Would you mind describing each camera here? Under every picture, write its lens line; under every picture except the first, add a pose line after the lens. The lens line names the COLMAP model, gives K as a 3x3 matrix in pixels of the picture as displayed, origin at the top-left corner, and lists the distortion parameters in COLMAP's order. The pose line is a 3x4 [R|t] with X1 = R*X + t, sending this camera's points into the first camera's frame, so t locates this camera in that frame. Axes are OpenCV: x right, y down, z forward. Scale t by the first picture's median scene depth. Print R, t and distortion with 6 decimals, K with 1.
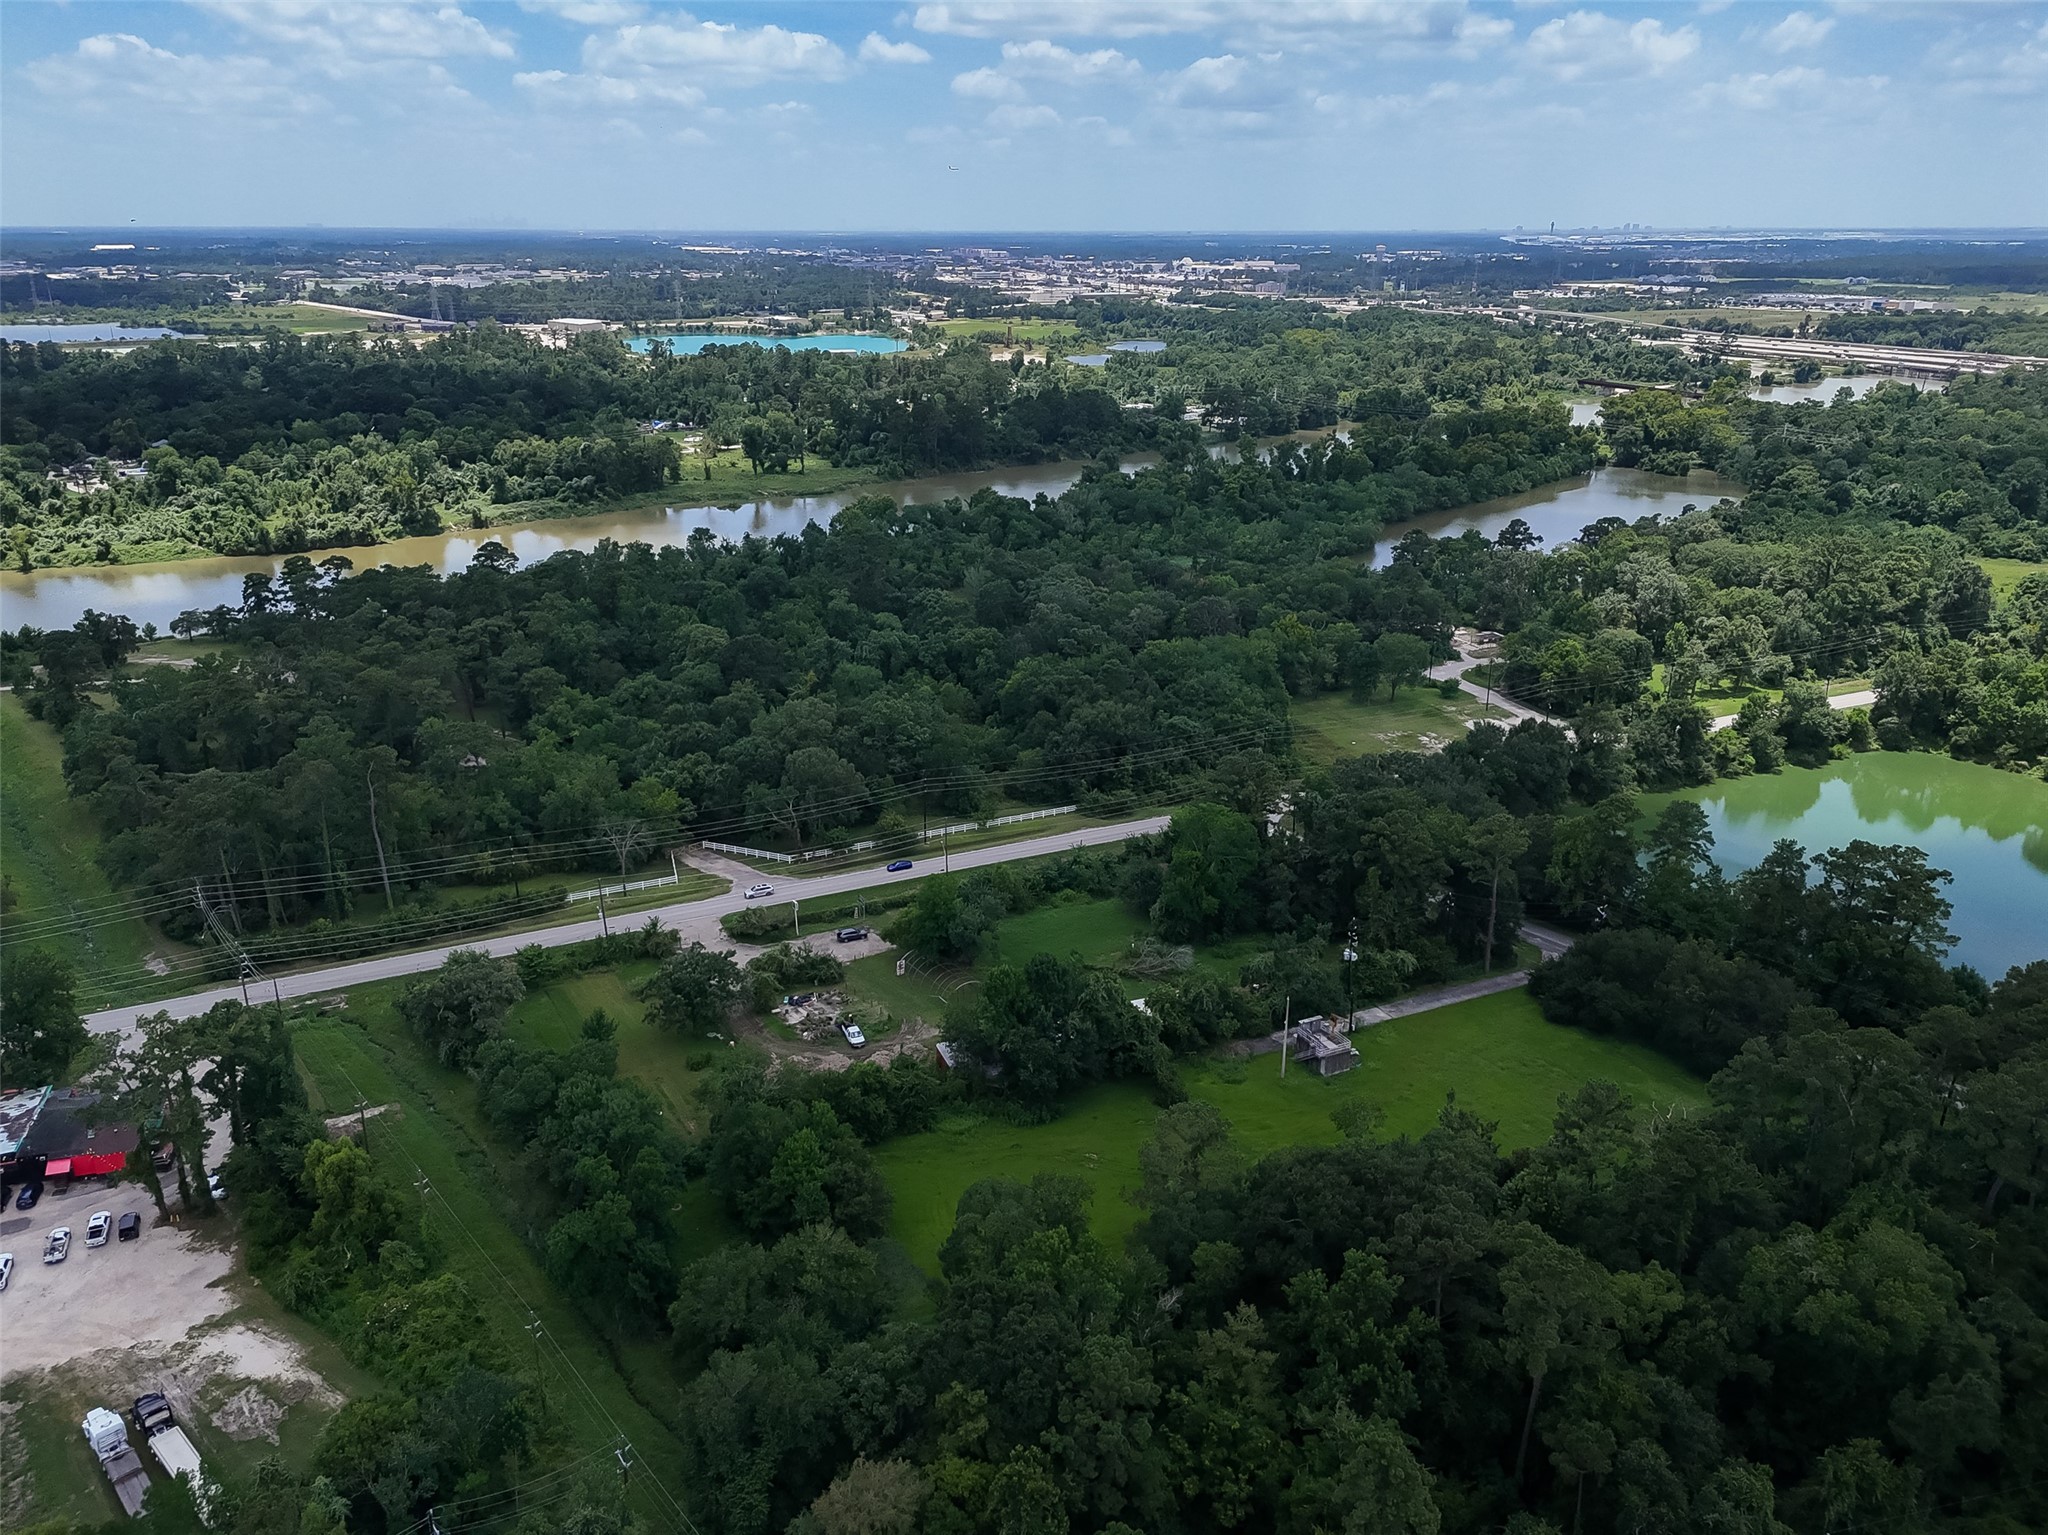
lens RADIAL K [[1505.2, 0, 1022.8], [0, 1505.2, 762.3], [0, 0, 1]] dist [0.075521, -0.068572]
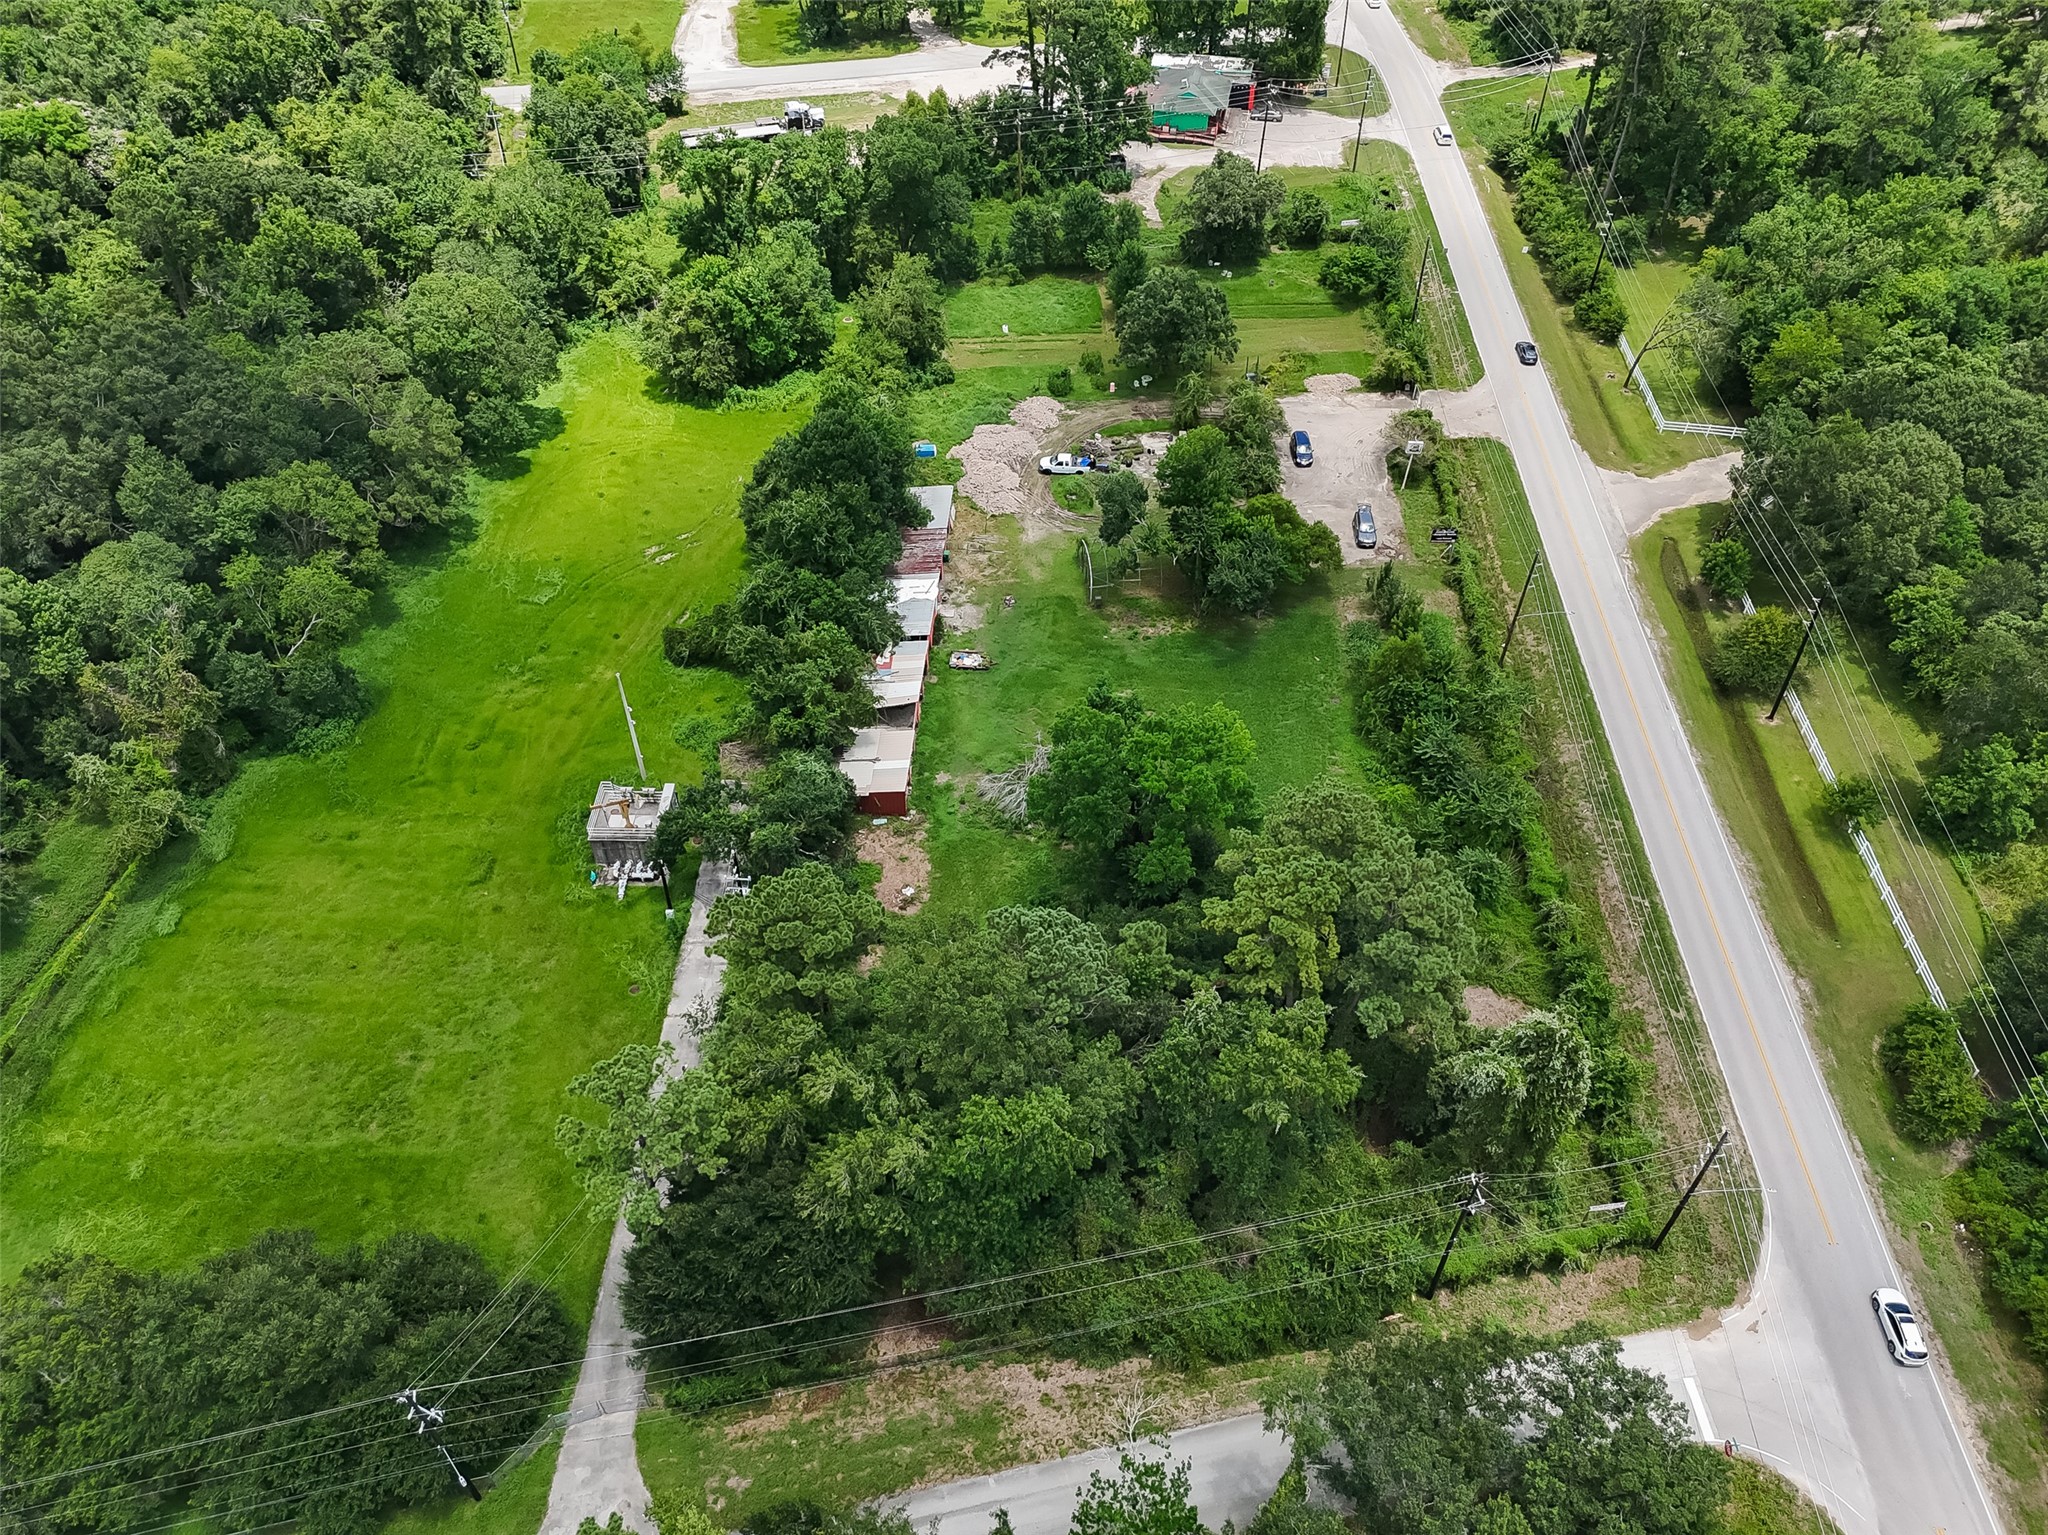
lens RADIAL K [[1505.2, 0, 1020.5], [0, 1505.2, 775.0], [0, 0, 1]] dist [0.075521, -0.068572]
pose [[-0.463458, 0.628772, -0.624382, 0.289578], [-0.297485, 0.553327, 0.778031, -0.194737], [0.834691, 0.546329, -0.069394, 0.691120]]
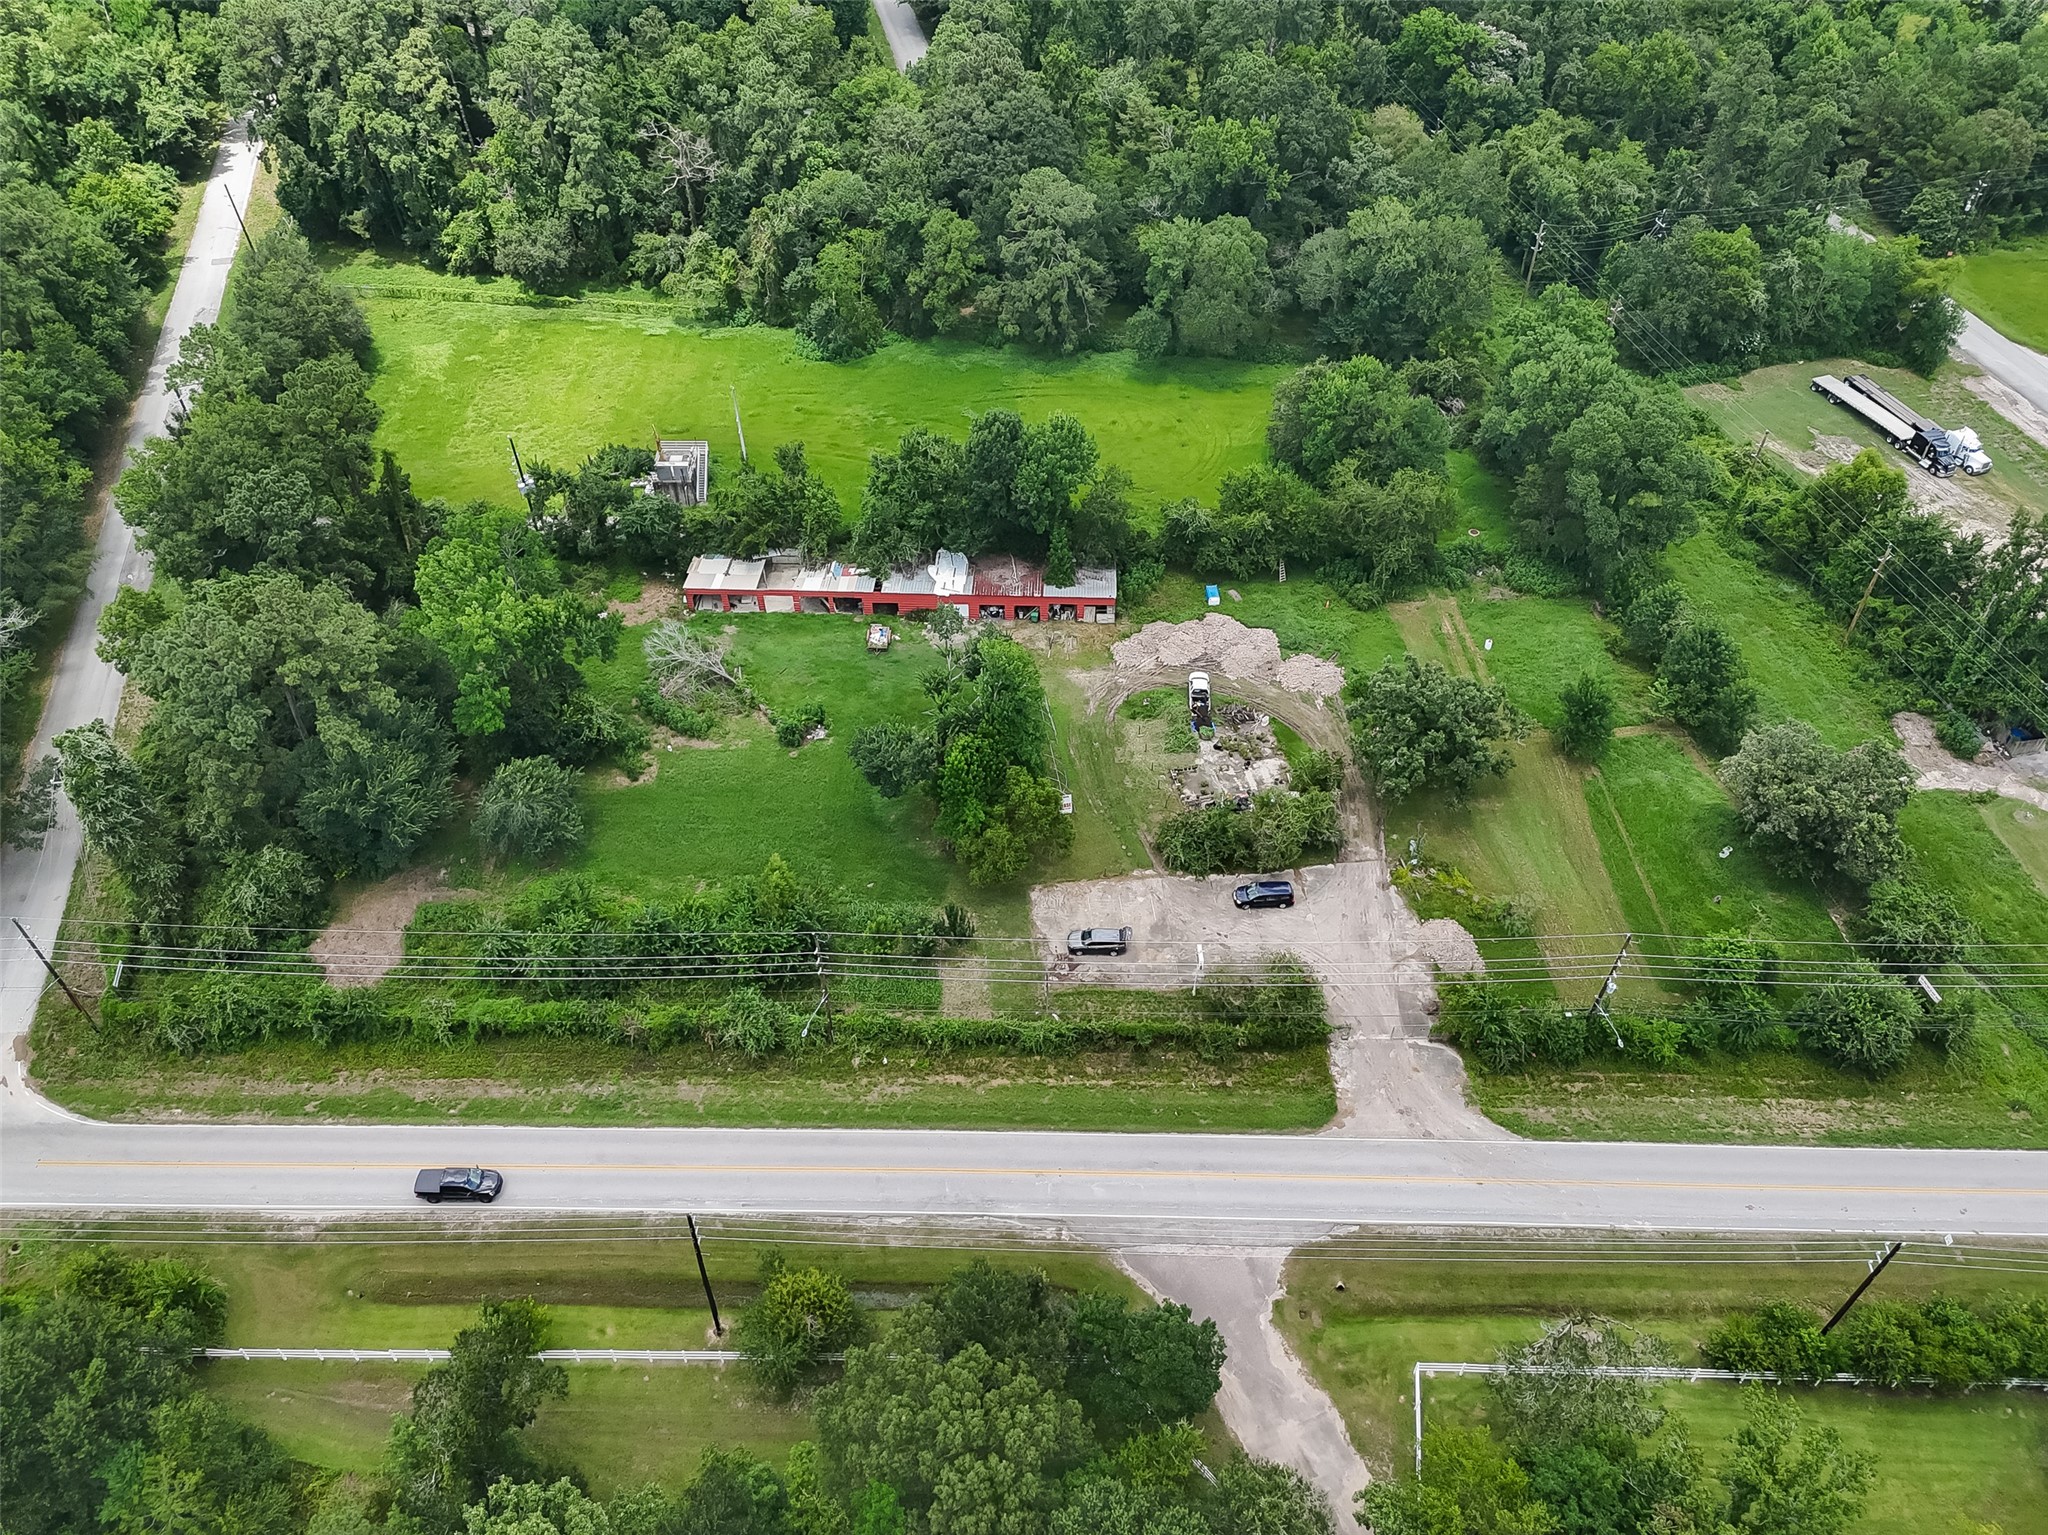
lens RADIAL K [[1505.2, 0, 1021.1], [0, 1505.2, 773.4], [0, 0, 1]] dist [0.075521, -0.068572]
pose [[-0.895172, -0.312366, 0.317953, -0.165263], [0.154540, 0.451583, 0.878743, -0.254258], [-0.418072, 0.835763, -0.355972, 0.806681]]
